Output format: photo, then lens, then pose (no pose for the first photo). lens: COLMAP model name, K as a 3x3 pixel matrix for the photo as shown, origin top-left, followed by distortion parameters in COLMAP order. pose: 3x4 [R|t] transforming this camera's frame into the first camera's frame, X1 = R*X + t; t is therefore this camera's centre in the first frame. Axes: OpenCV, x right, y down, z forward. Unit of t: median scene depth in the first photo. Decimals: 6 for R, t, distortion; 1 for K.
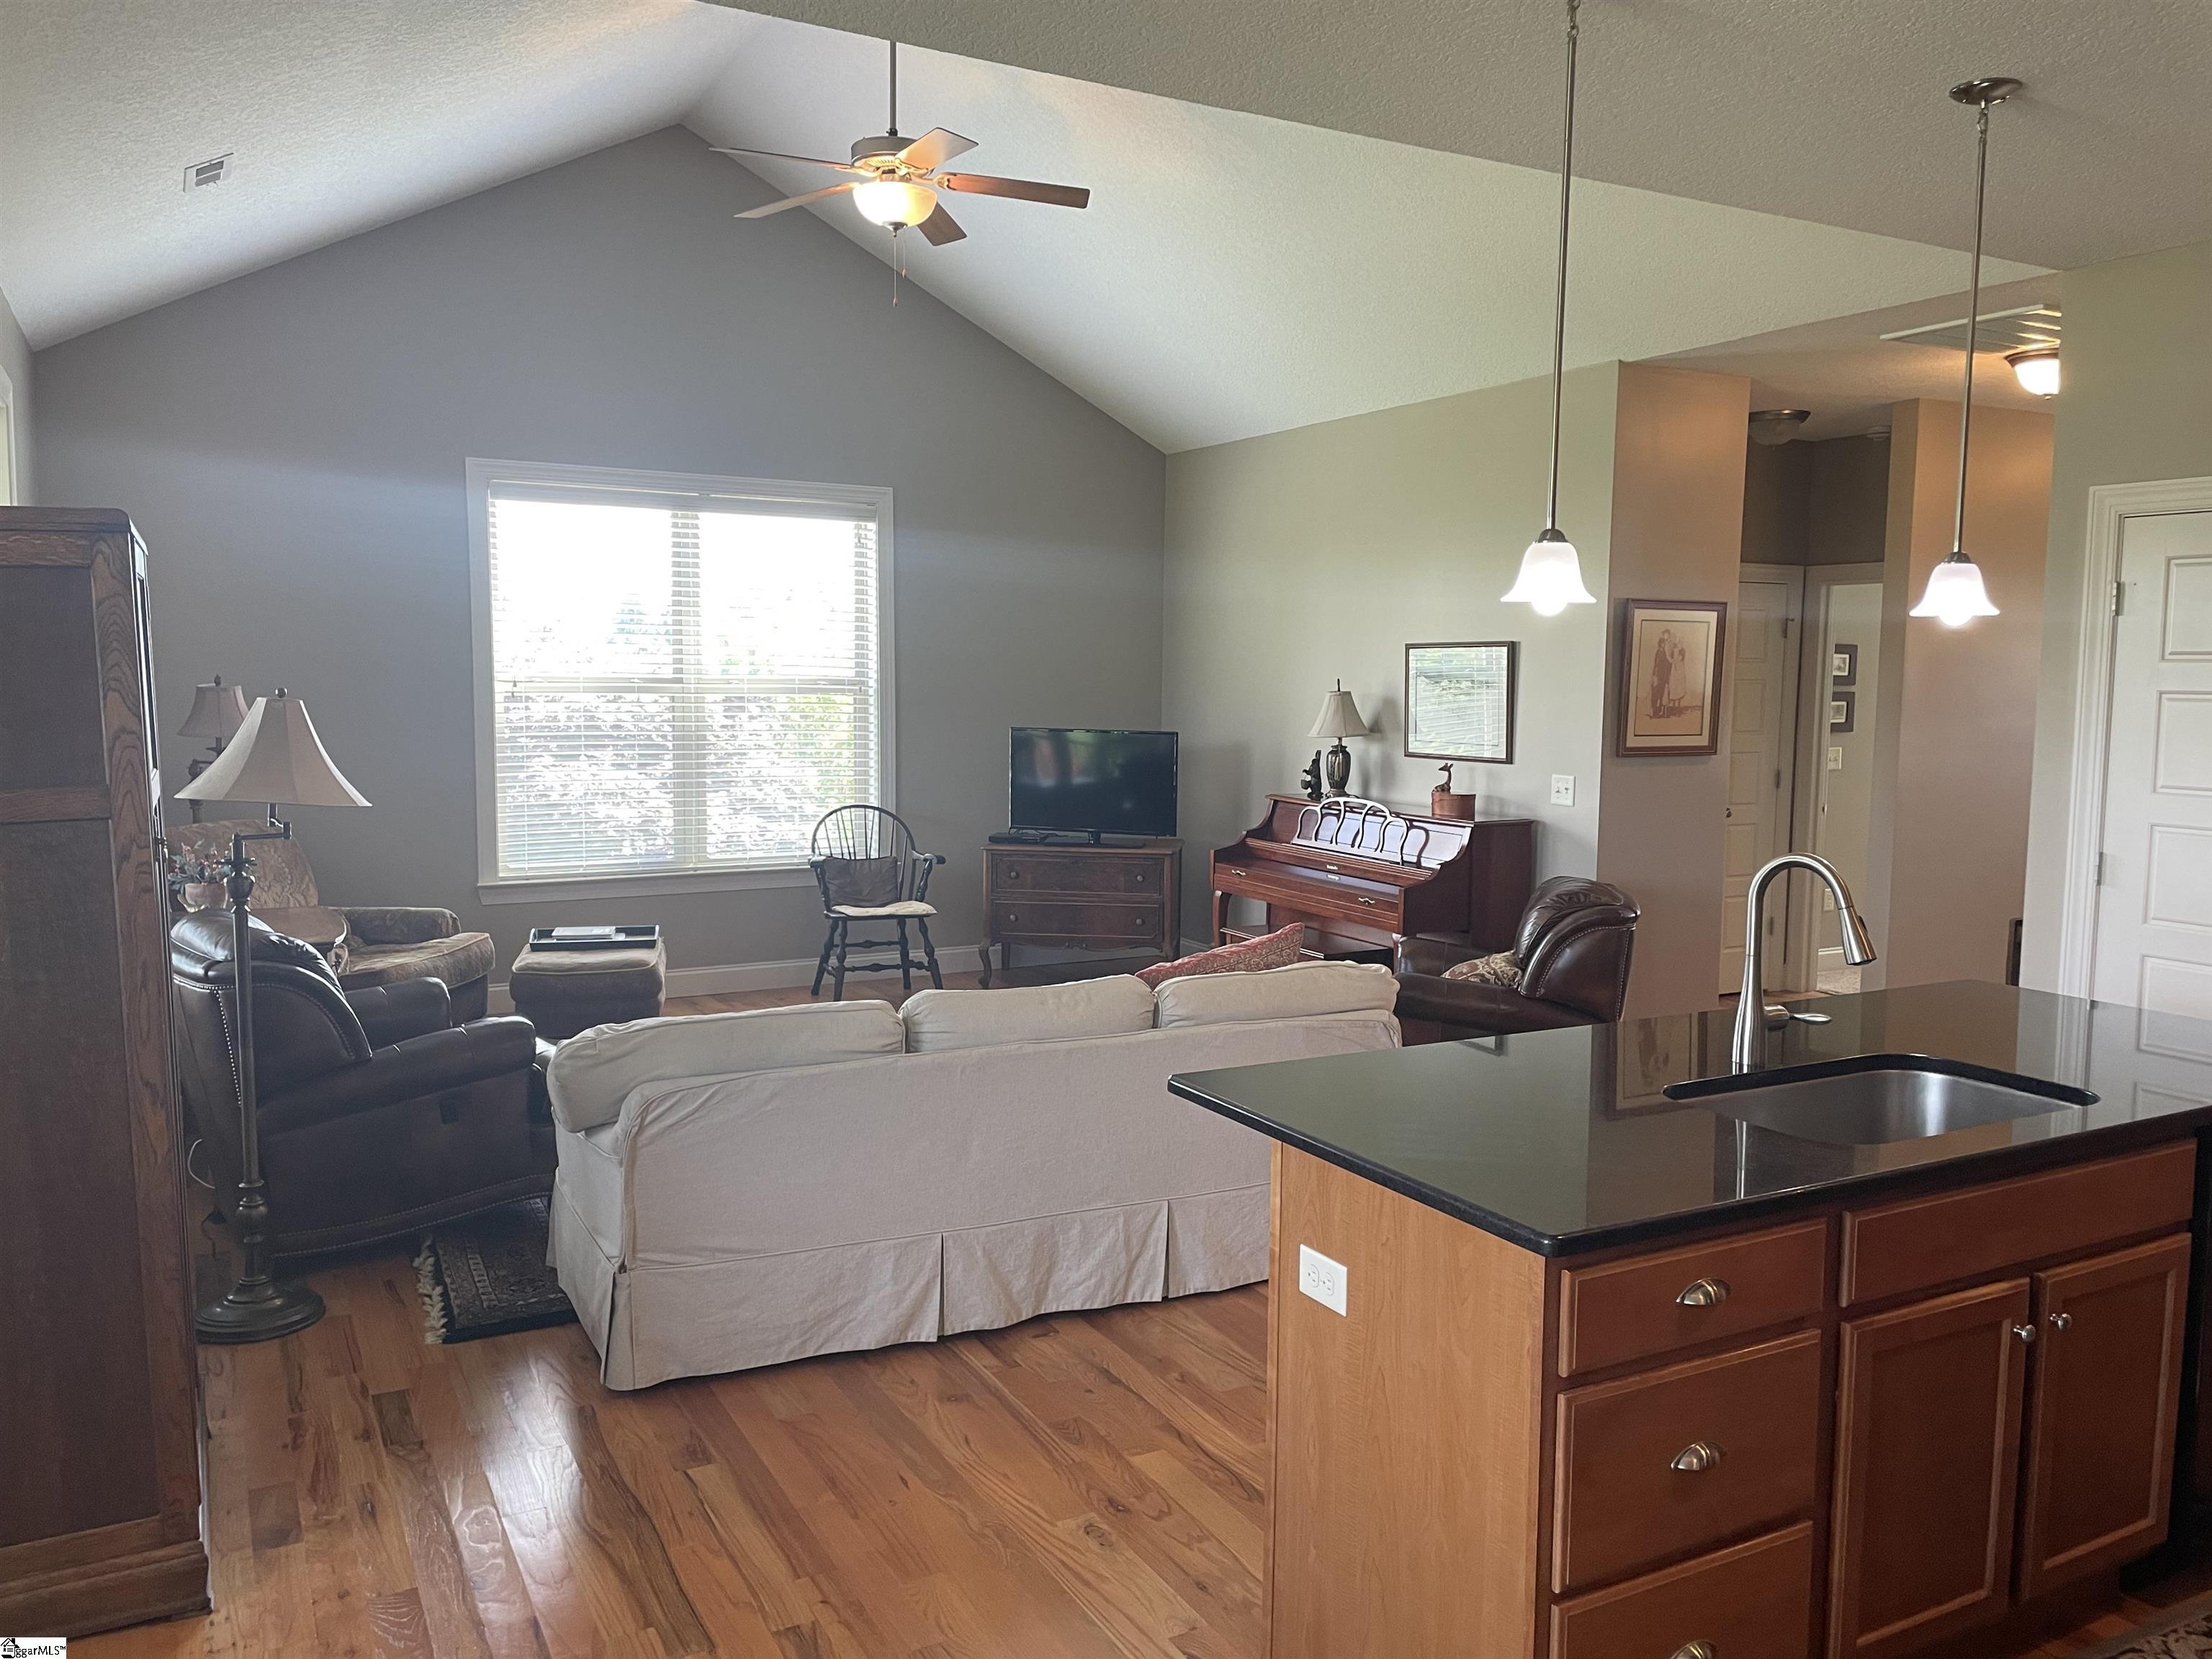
lens RADIAL K [[1669.1, 0, 1115.2], [0, 1669.1, 825.1], [0, 0, 1]] dist [0.075437, -0.094065]
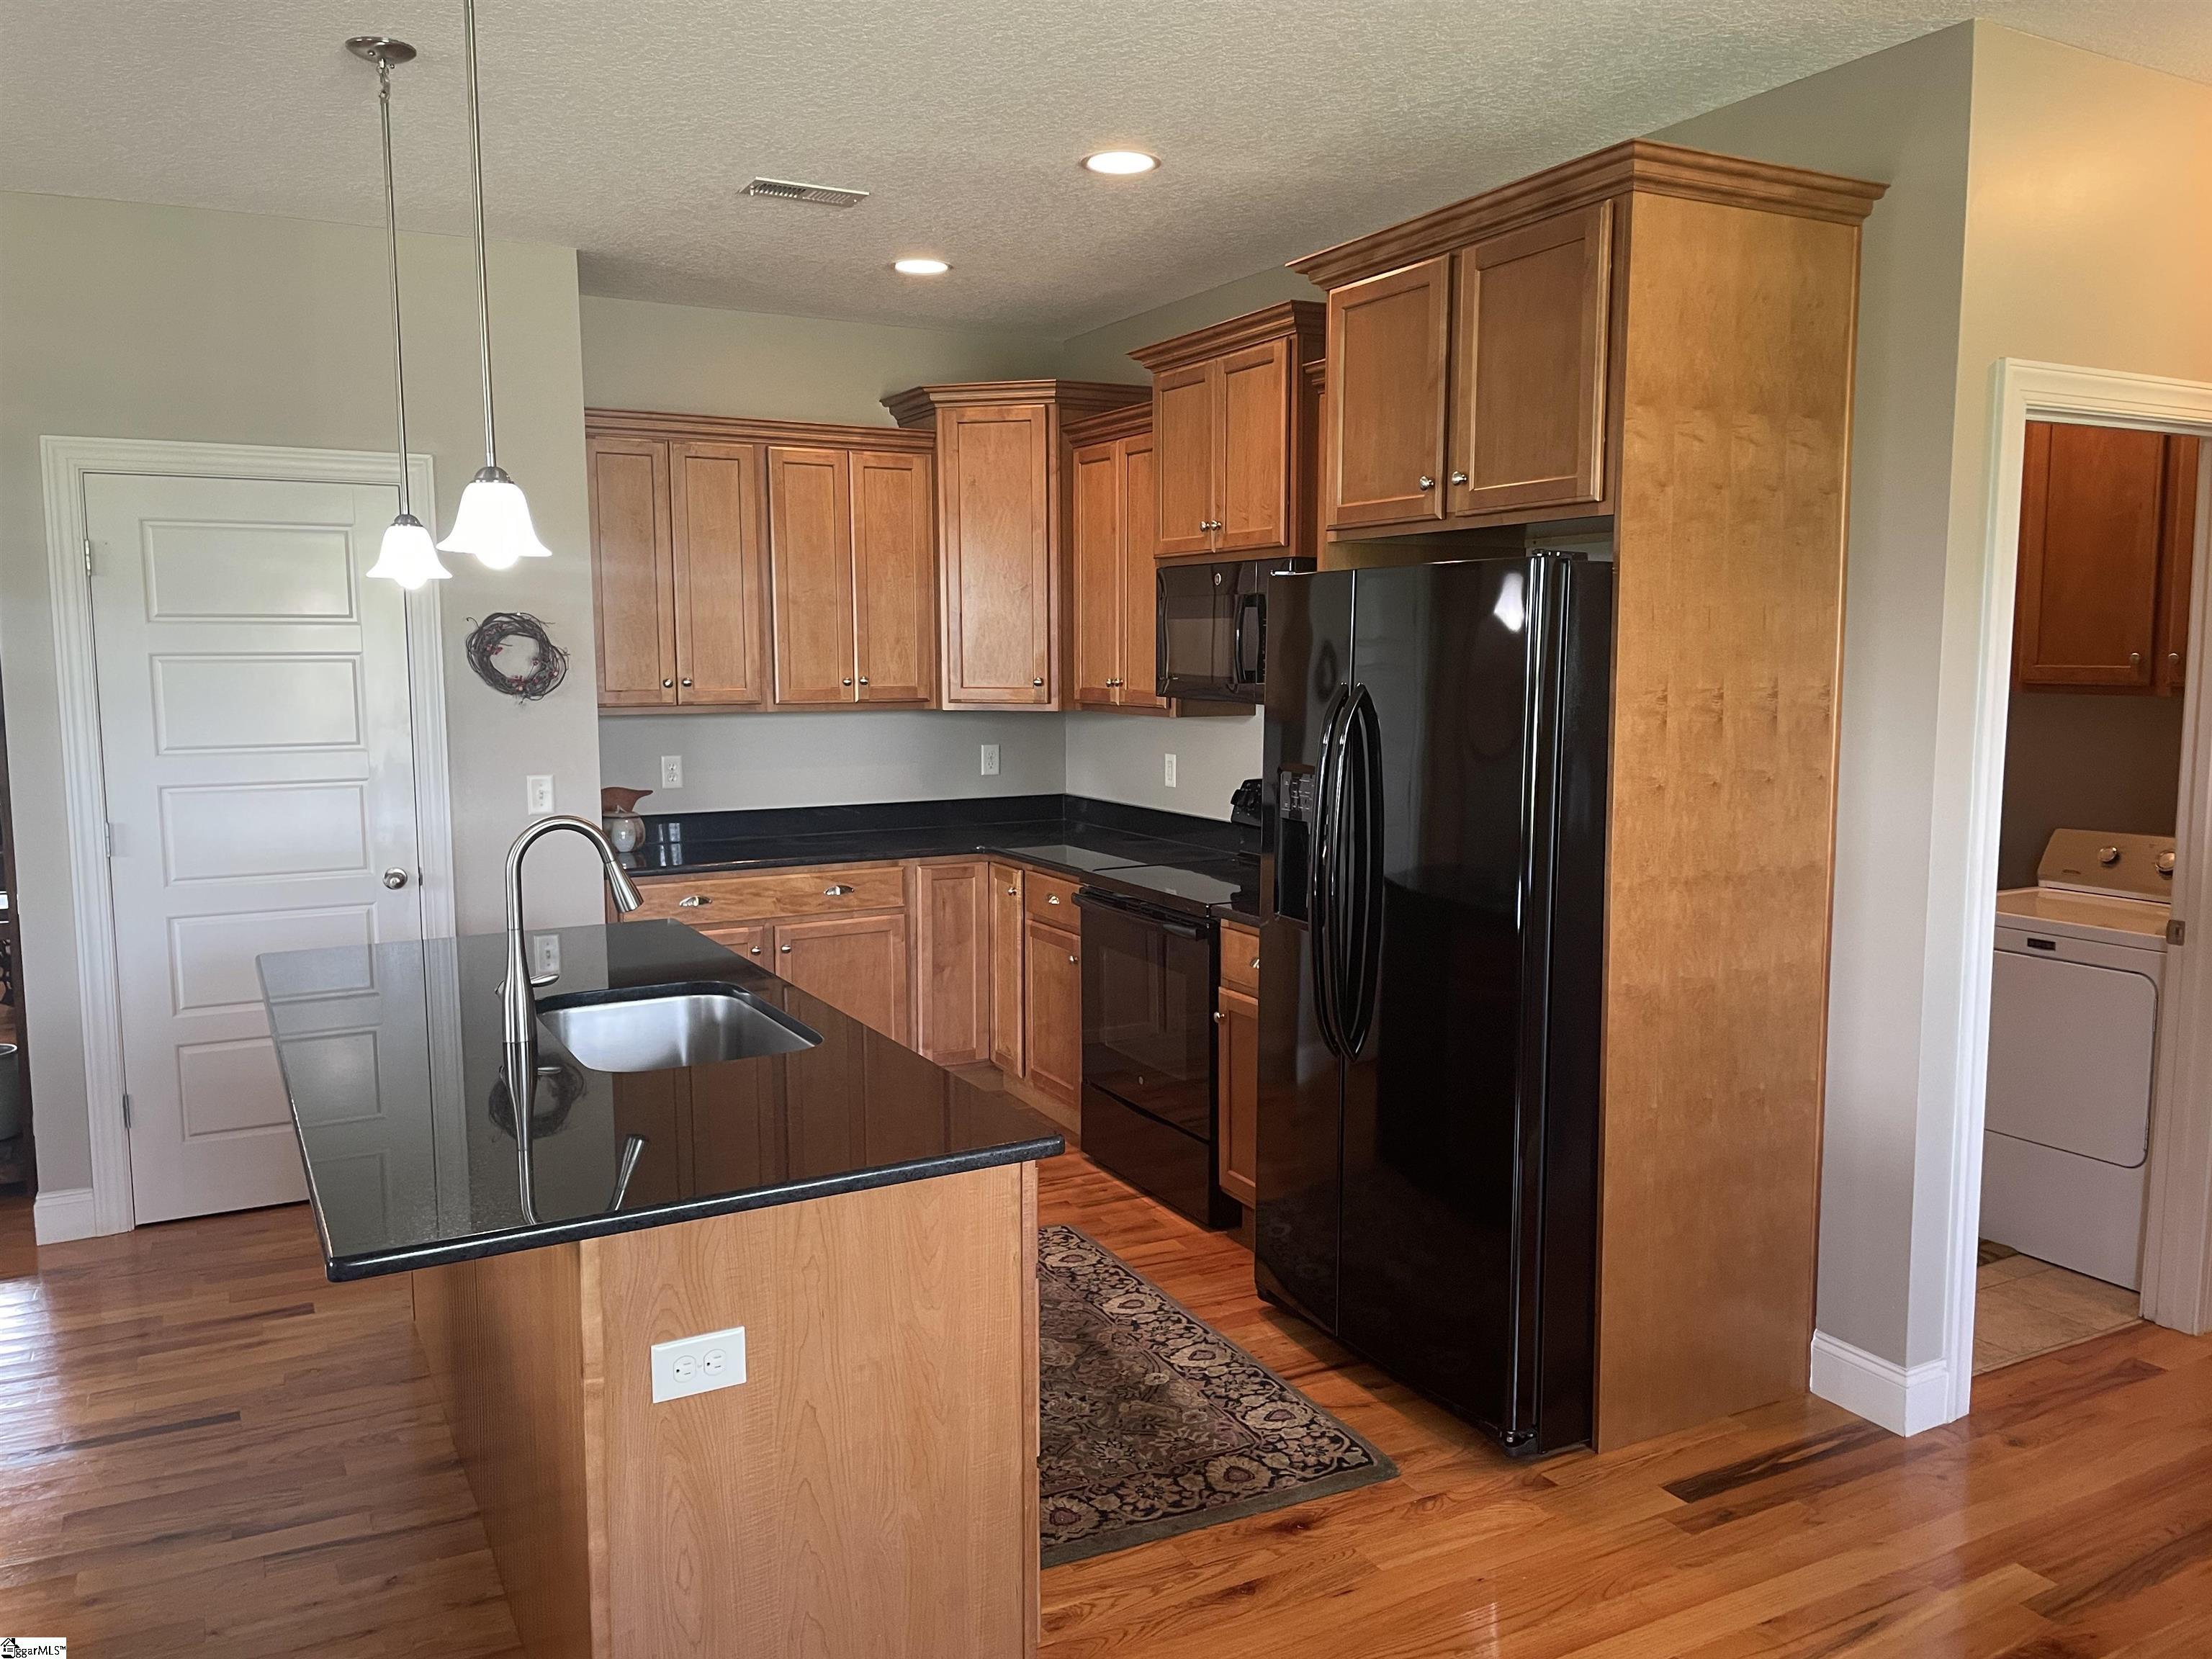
lens RADIAL K [[1669.1, 0, 1115.5], [0, 1669.1, 832.3], [0, 0, 1]] dist [0.075437, -0.094065]
pose [[0.004603, -0.121928, 0.992528, -0.397349], [0.095940, 0.988014, 0.120928, -0.042492], [-0.995376, 0.094666, 0.016245, 0.444677]]
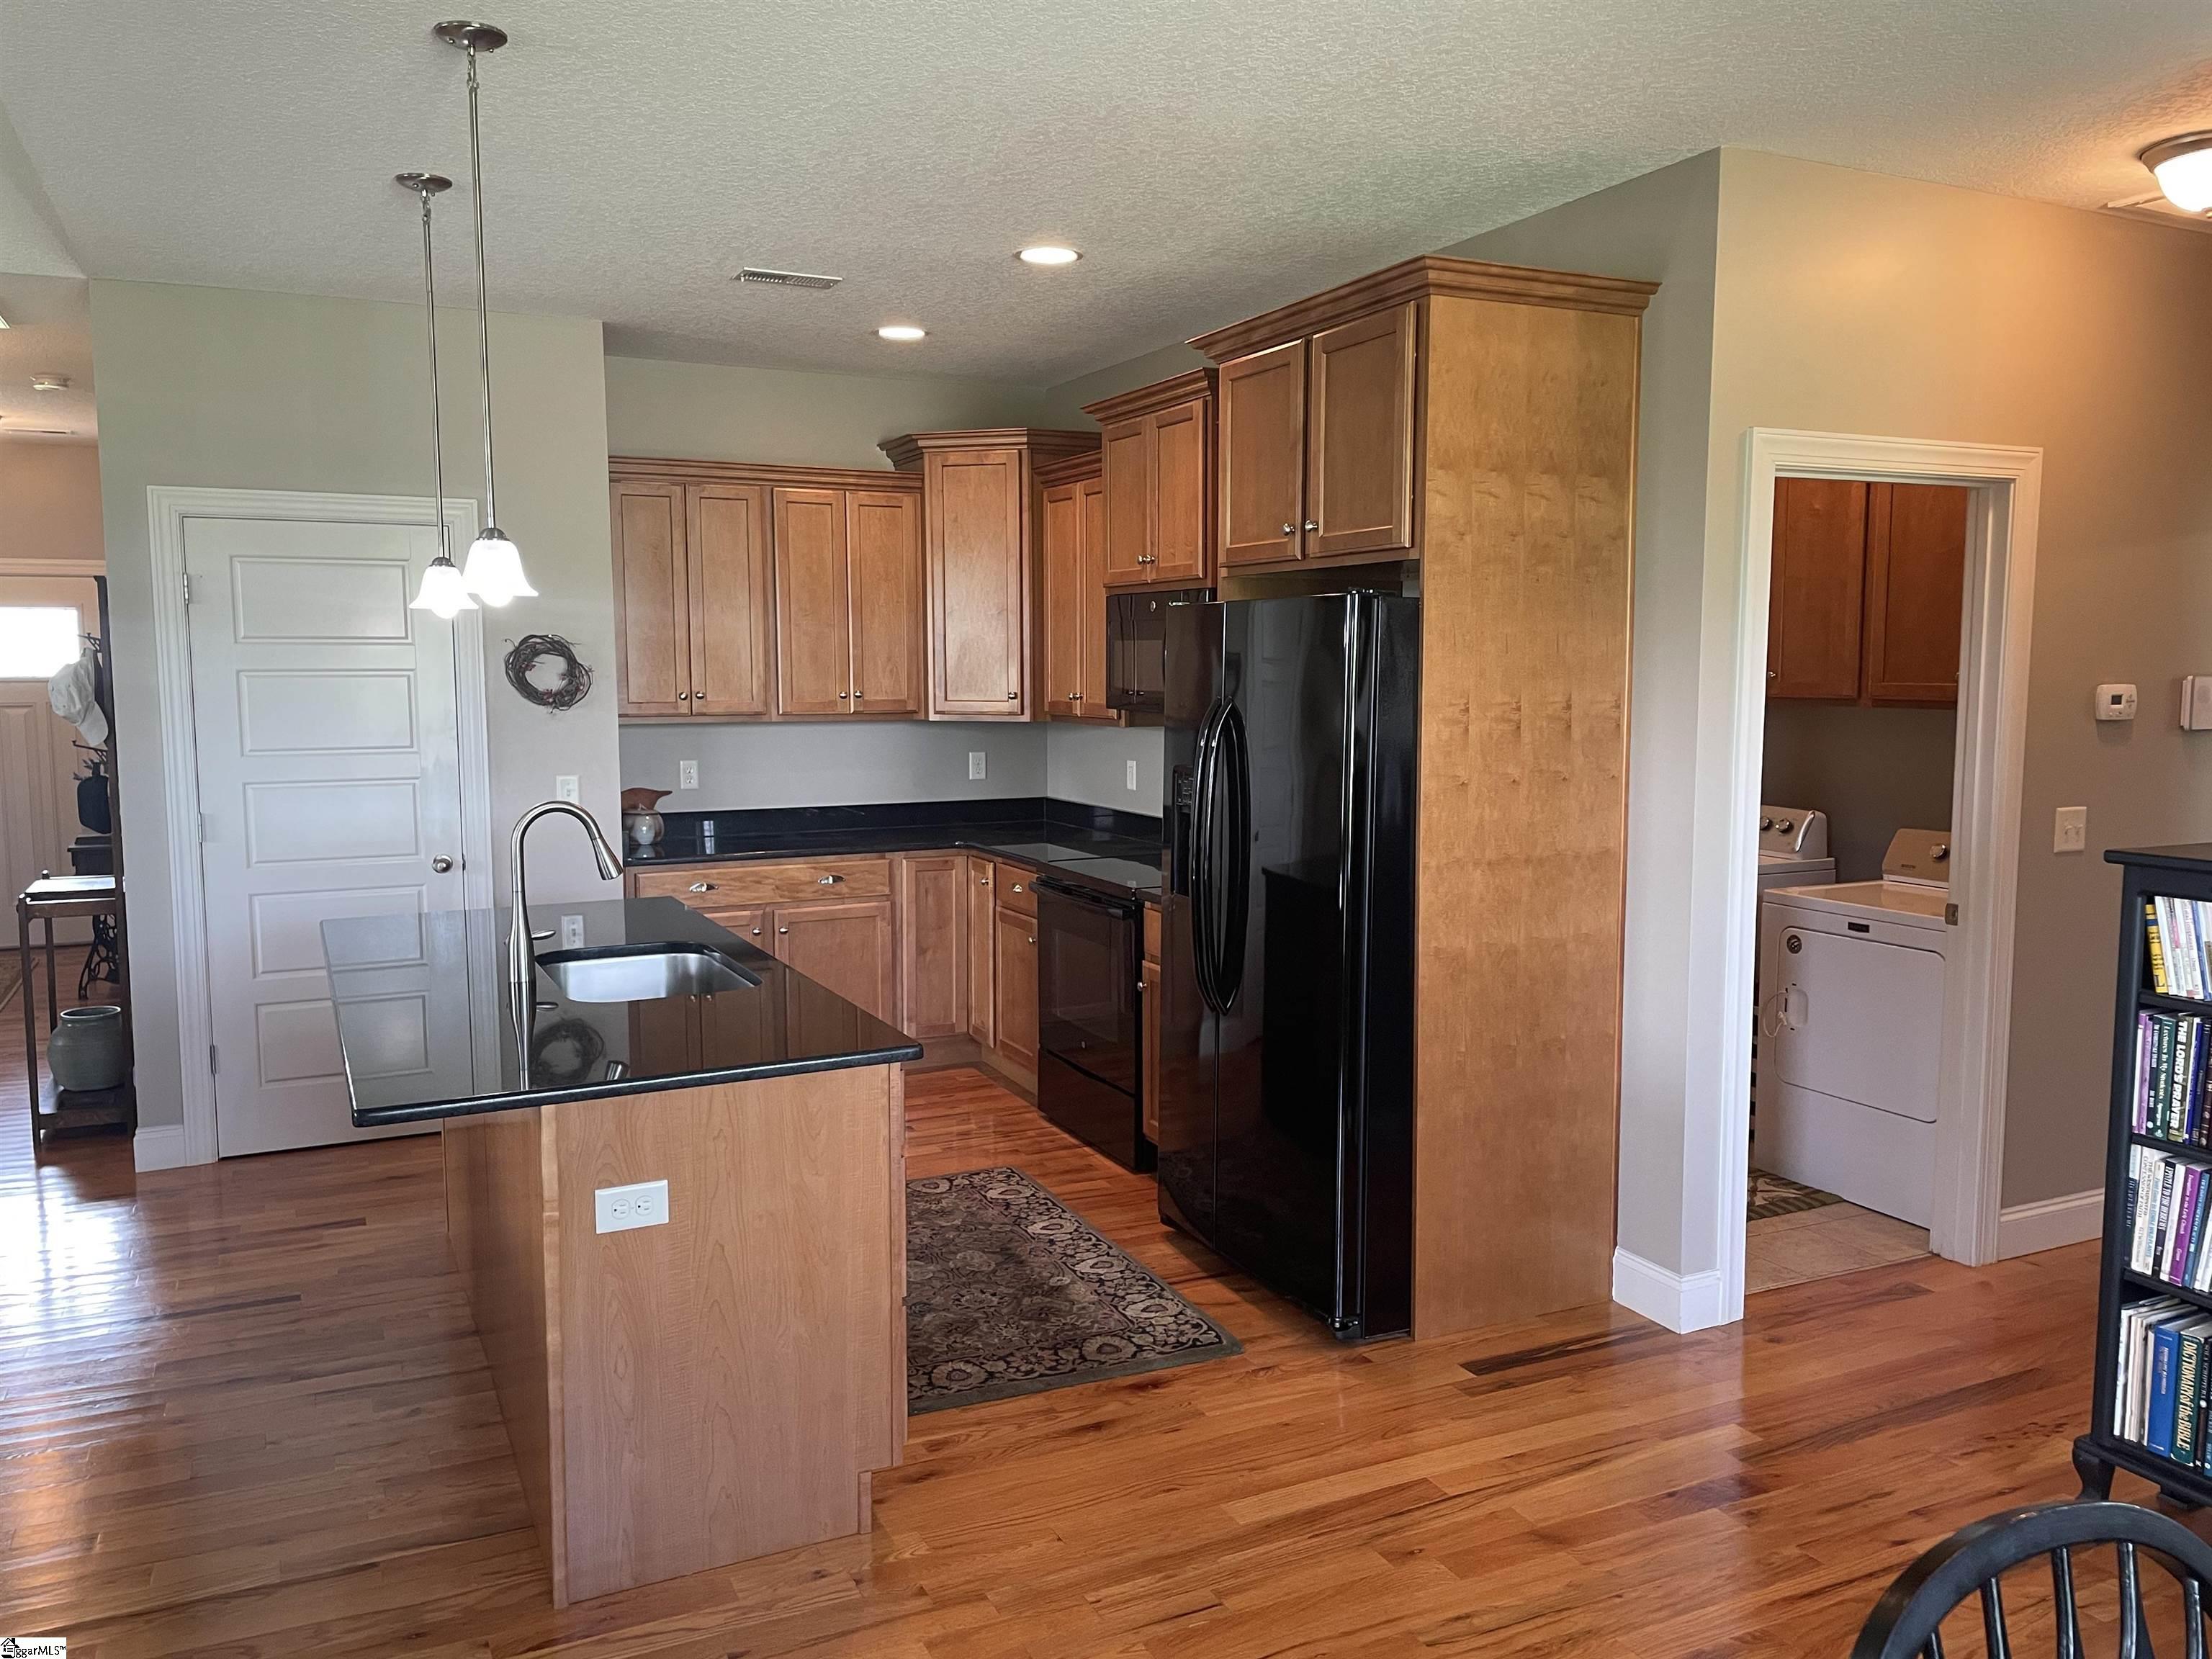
lens RADIAL K [[1669.1, 0, 1118.9], [0, 1669.1, 830.2], [0, 0, 1]] dist [0.075437, -0.094065]
pose [[0.044303, -0.111401, 0.992787, -0.552410], [0.094835, 0.989745, 0.106828, -0.037409], [-0.994507, 0.089418, 0.054413, 0.351735]]
